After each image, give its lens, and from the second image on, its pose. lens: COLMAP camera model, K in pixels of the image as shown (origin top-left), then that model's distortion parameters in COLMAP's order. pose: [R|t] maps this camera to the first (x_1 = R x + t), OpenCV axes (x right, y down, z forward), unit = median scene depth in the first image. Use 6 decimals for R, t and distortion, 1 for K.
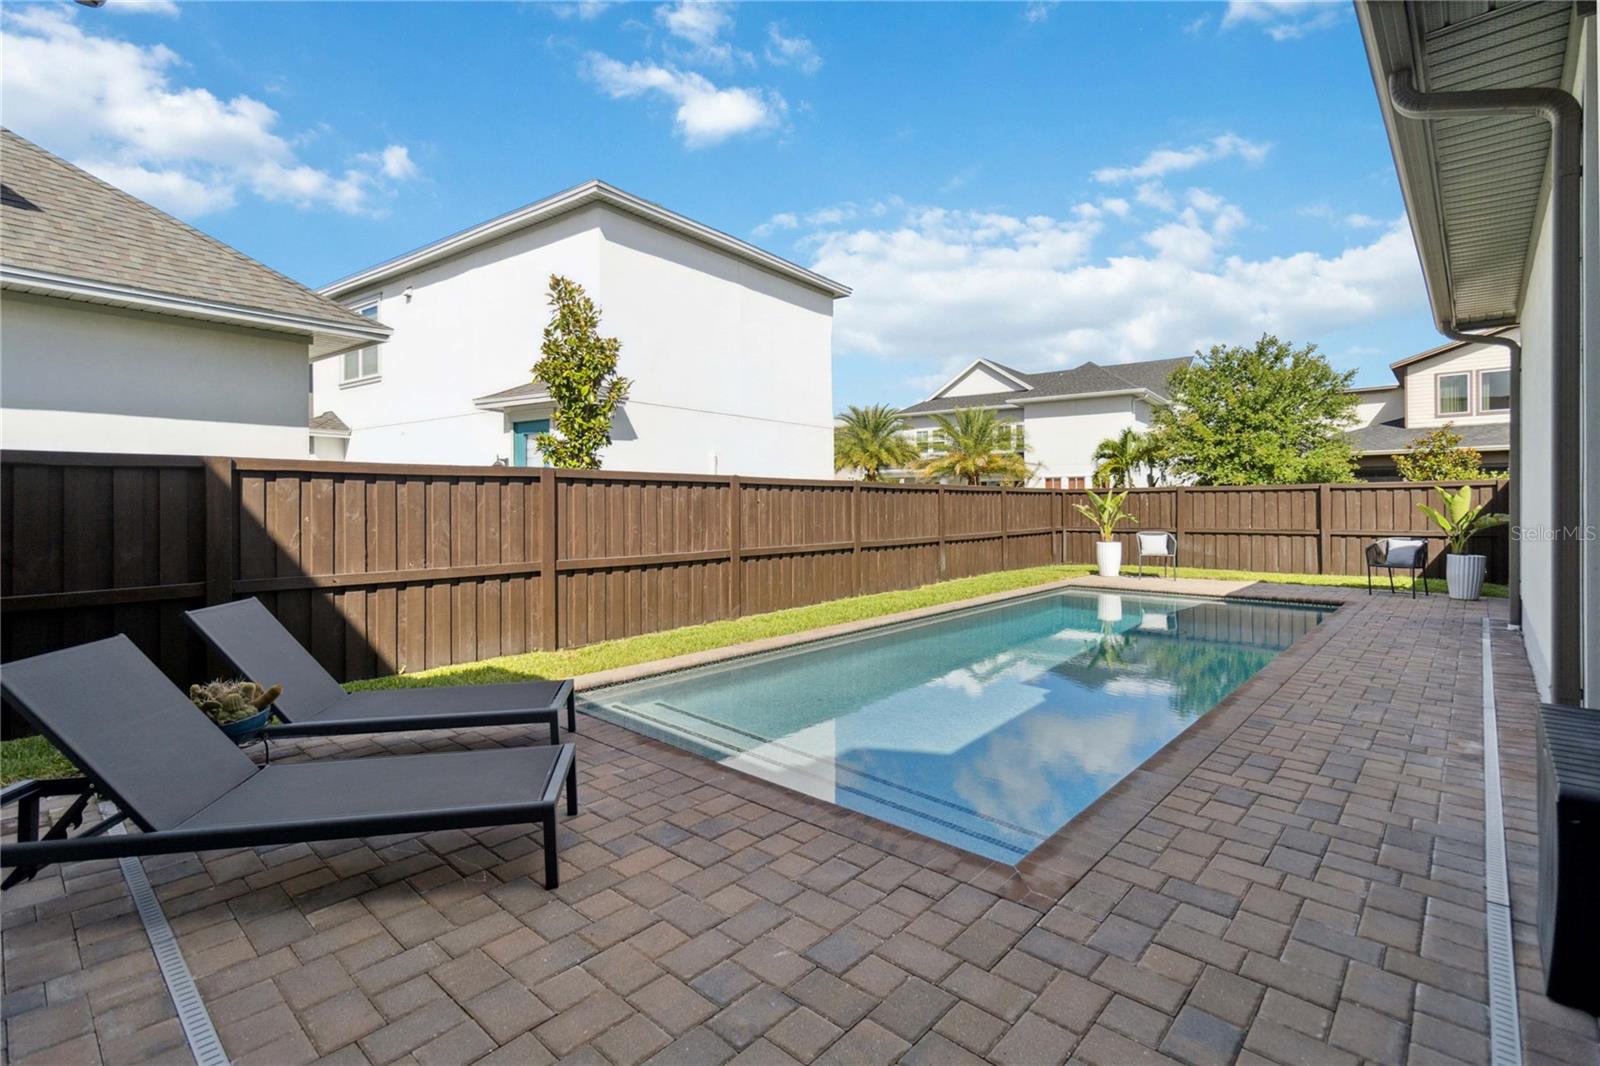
lens RADIAL K [[742.7, 0, 843.6], [0, 742.7, 494.9], [0, 0, 1]] dist [-0.002360, -0.000111]
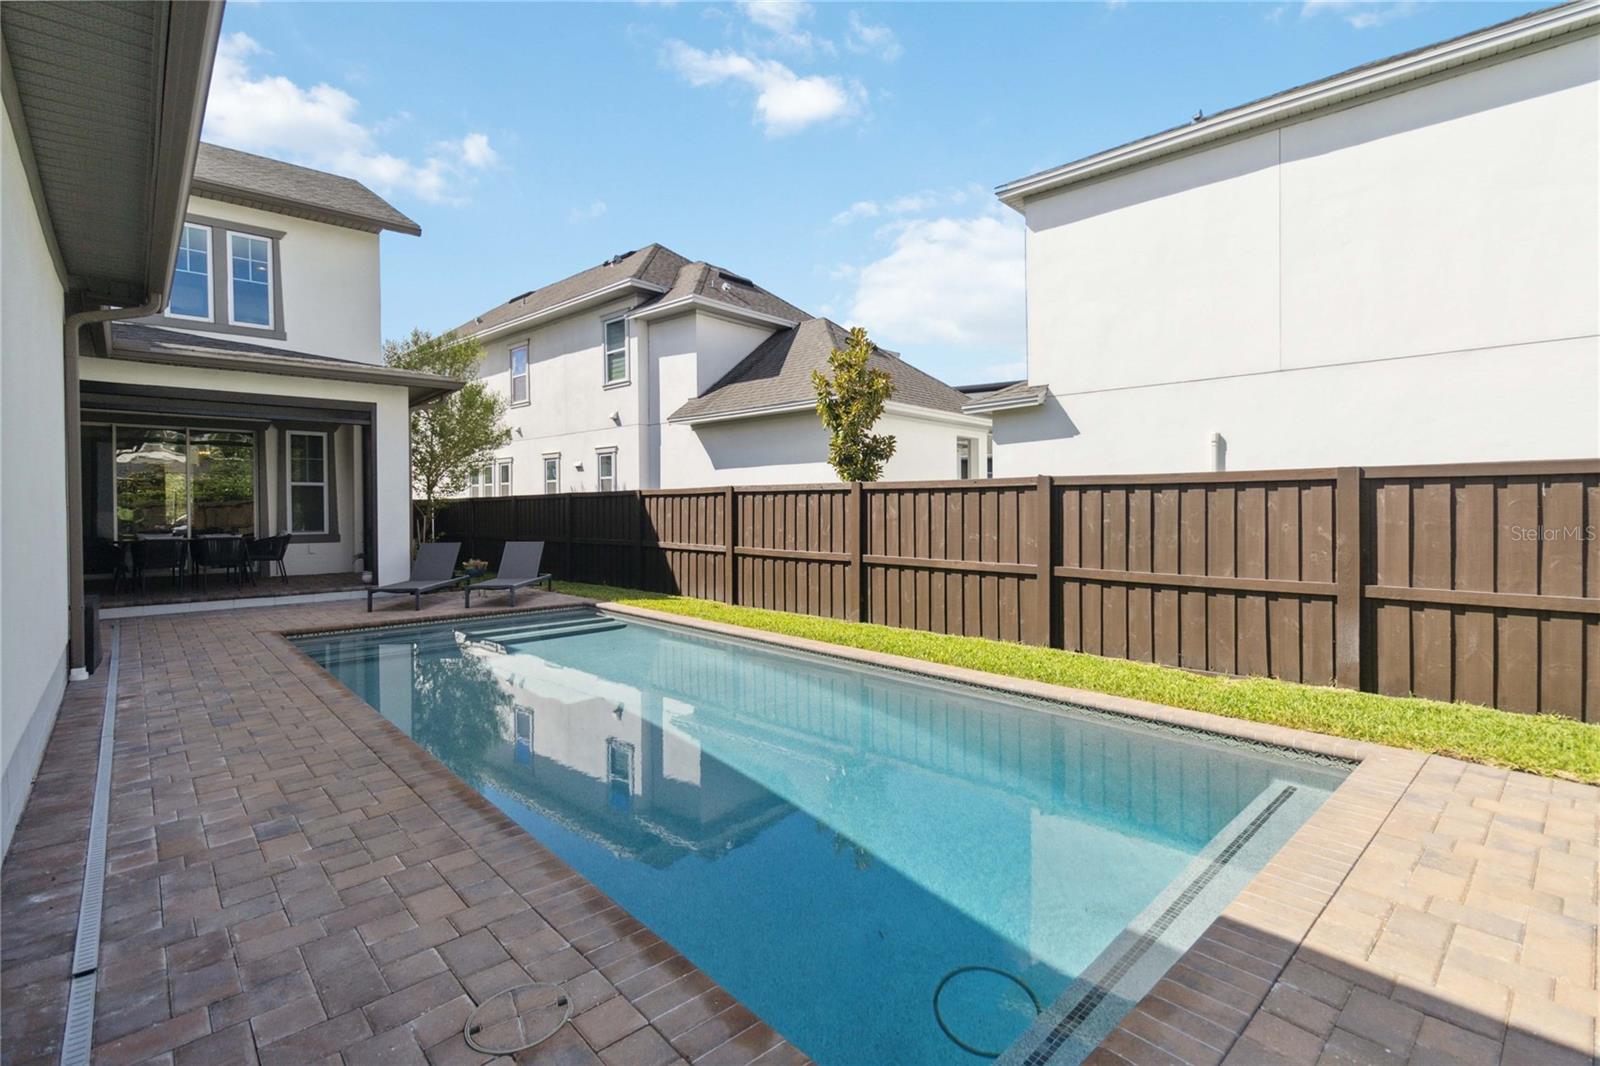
lens RADIAL K [[742.7, 0, 810.3], [0, 742.7, 521.3], [0, 0, 1]] dist [-0.002360, -0.000111]
pose [[-0.104913, 0.017938, -0.994320, 0.441074], [0.006248, 0.999829, 0.017379, 0.004371], [0.994462, -0.004389, -0.105007, 0.525923]]
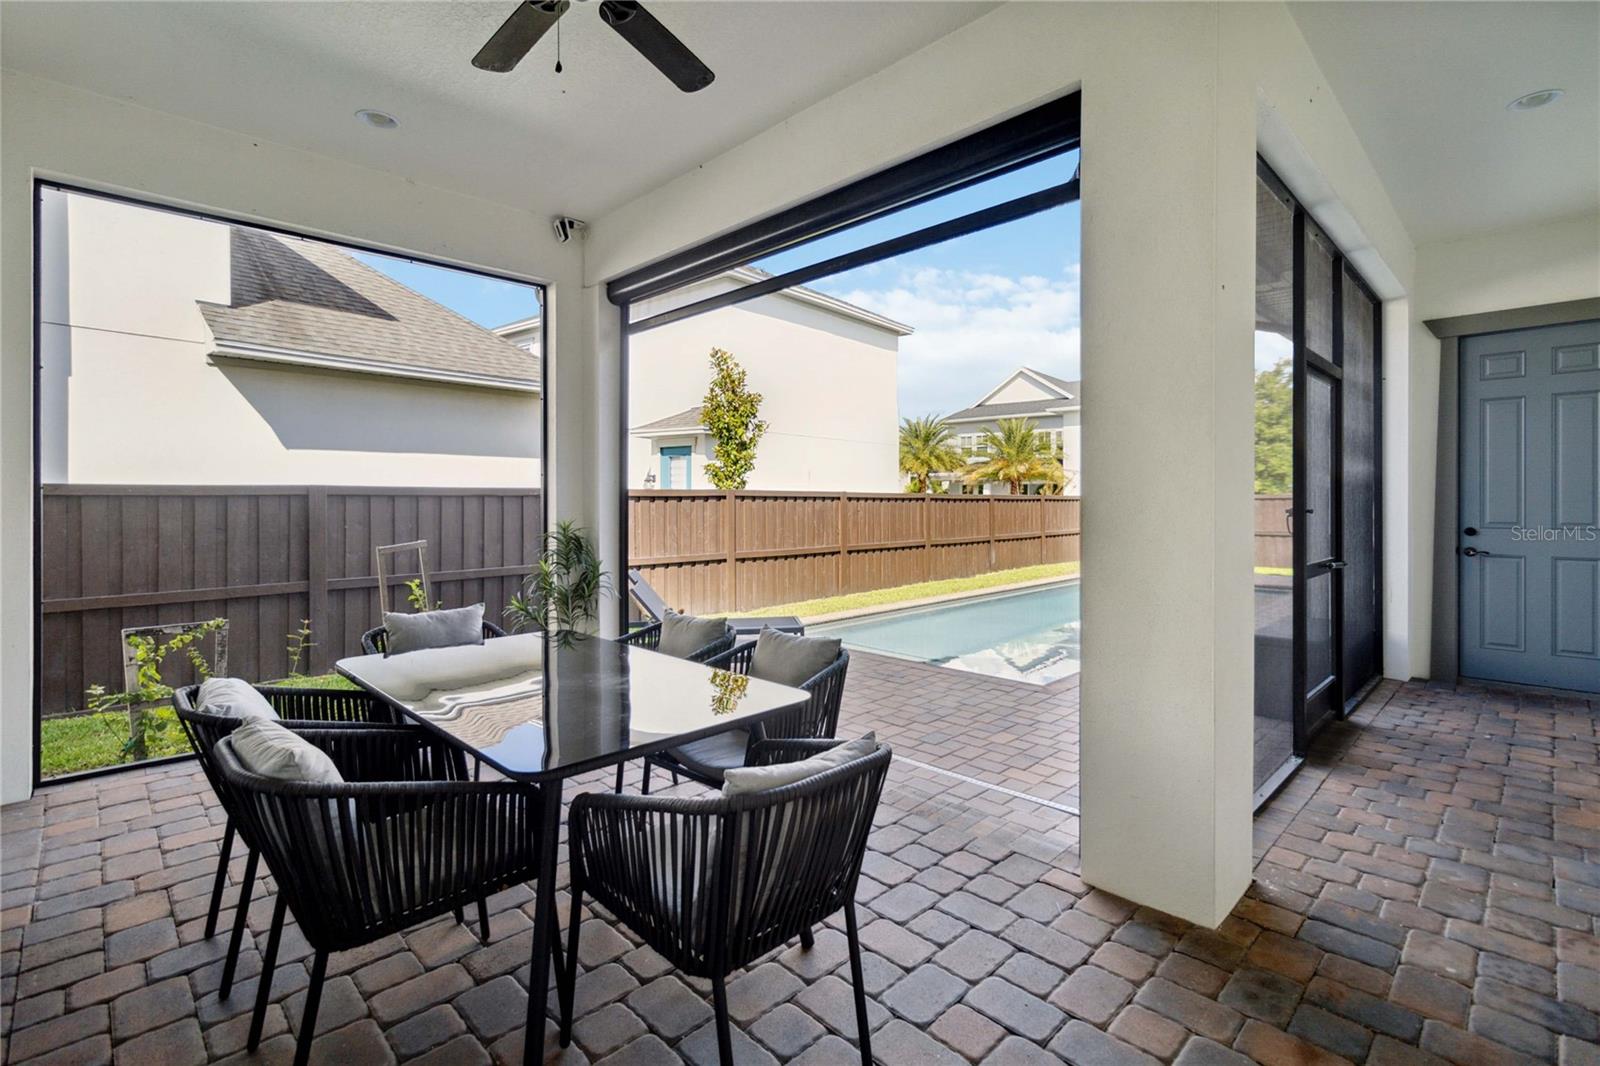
lens RADIAL K [[742.7, 0, 834.4], [0, 742.7, 498.8], [0, 0, 1]] dist [-0.002360, -0.000111]
pose [[0.998009, 0.001077, -0.063058, -0.064303], [-0.000588, 0.999970, 0.007774, -0.019906], [0.063065, -0.007721, 0.997980, -0.315300]]
